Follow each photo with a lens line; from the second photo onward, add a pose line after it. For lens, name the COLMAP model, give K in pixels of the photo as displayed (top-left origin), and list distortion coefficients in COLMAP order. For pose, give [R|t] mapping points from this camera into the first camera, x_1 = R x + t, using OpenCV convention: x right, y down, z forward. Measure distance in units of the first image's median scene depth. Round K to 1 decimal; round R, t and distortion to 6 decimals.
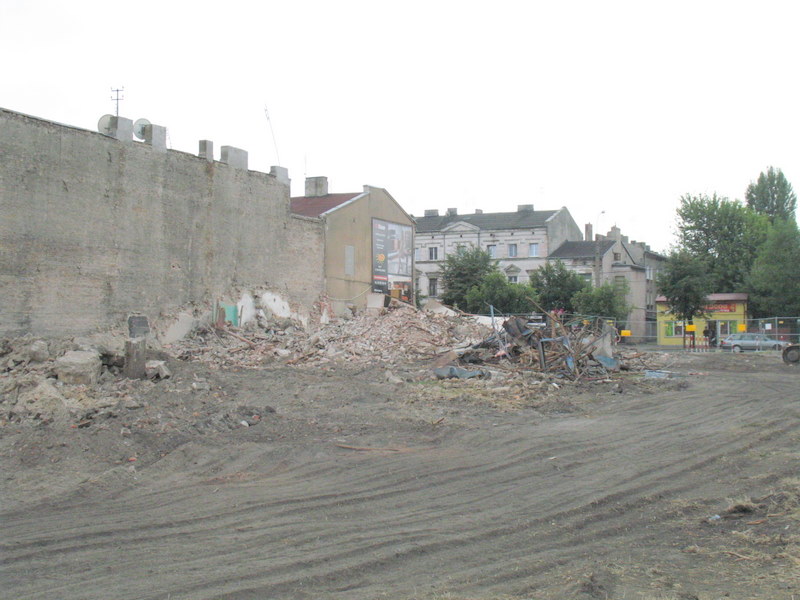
lens RADIAL K [[1053.2, 0, 400.0], [0, 1053.2, 300.0], [0, 0, 1]] dist [-0.126016, 0.124752]
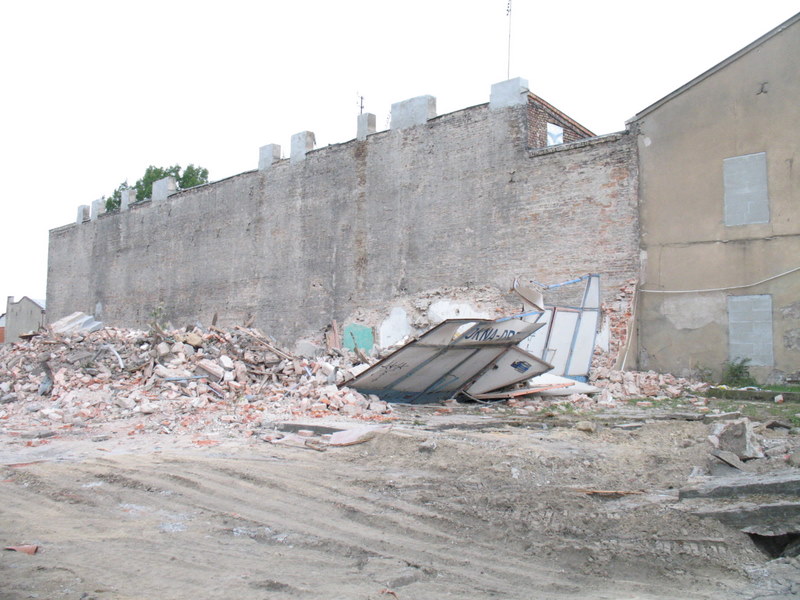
lens RADIAL K [[828.6, 0, 405.3], [0, 828.6, 288.1], [0, 0, 1]] dist [-0.193605, 0.221228]
pose [[-0.352383, -0.081439, -0.932306, 0.360425], [0.022964, 0.995154, -0.095608, 0.033734], [0.935574, -0.055100, -0.348805, 1.233187]]
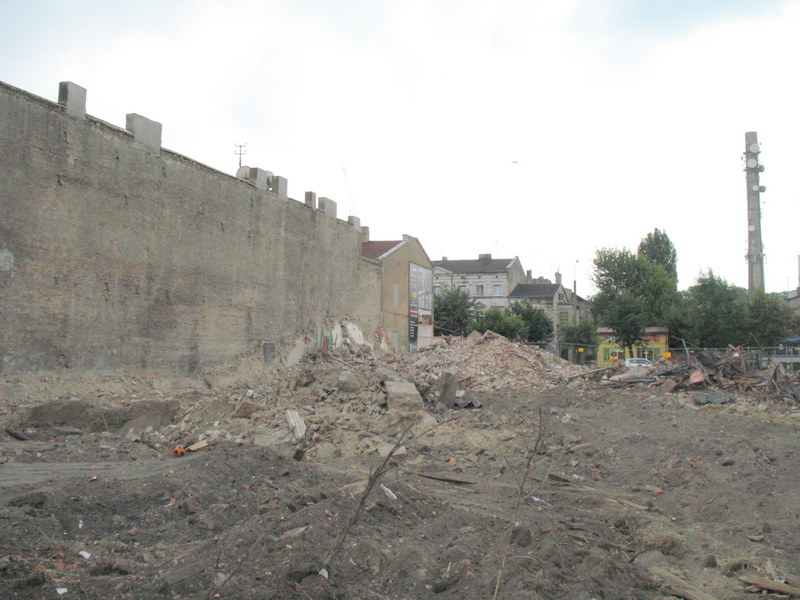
lens RADIAL K [[828.6, 0, 405.3], [0, 828.6, 288.1], [0, 0, 1]] dist [-0.193605, 0.221228]
pose [[0.992367, 0.019194, 0.121814, -0.190923], [-0.013343, 0.998726, -0.048672, -0.002145], [-0.122593, 0.046675, 0.991359, 0.080388]]
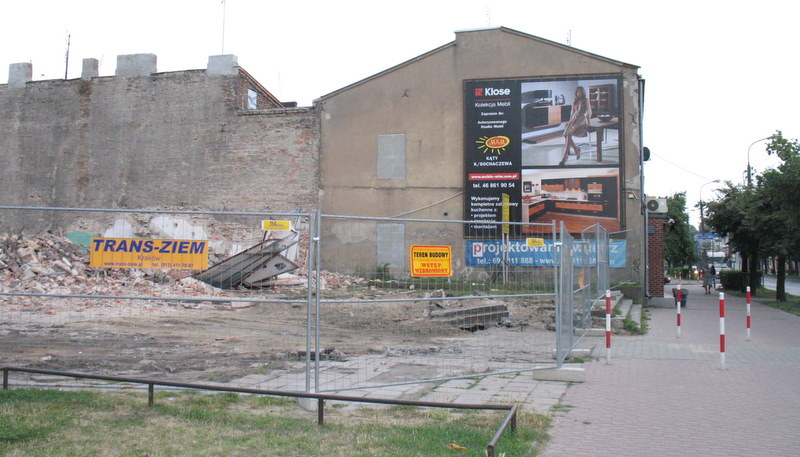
lens RADIAL K [[836.7, 0, 401.6], [0, 836.7, 192.4], [0, 0, 1]] dist [-0.185354, 0.212911]
pose [[0.166295, -0.081794, -0.982678, 0.572457], [0.021673, 0.996616, -0.079286, 0.031291], [0.985838, -0.008113, 0.167505, 1.153669]]
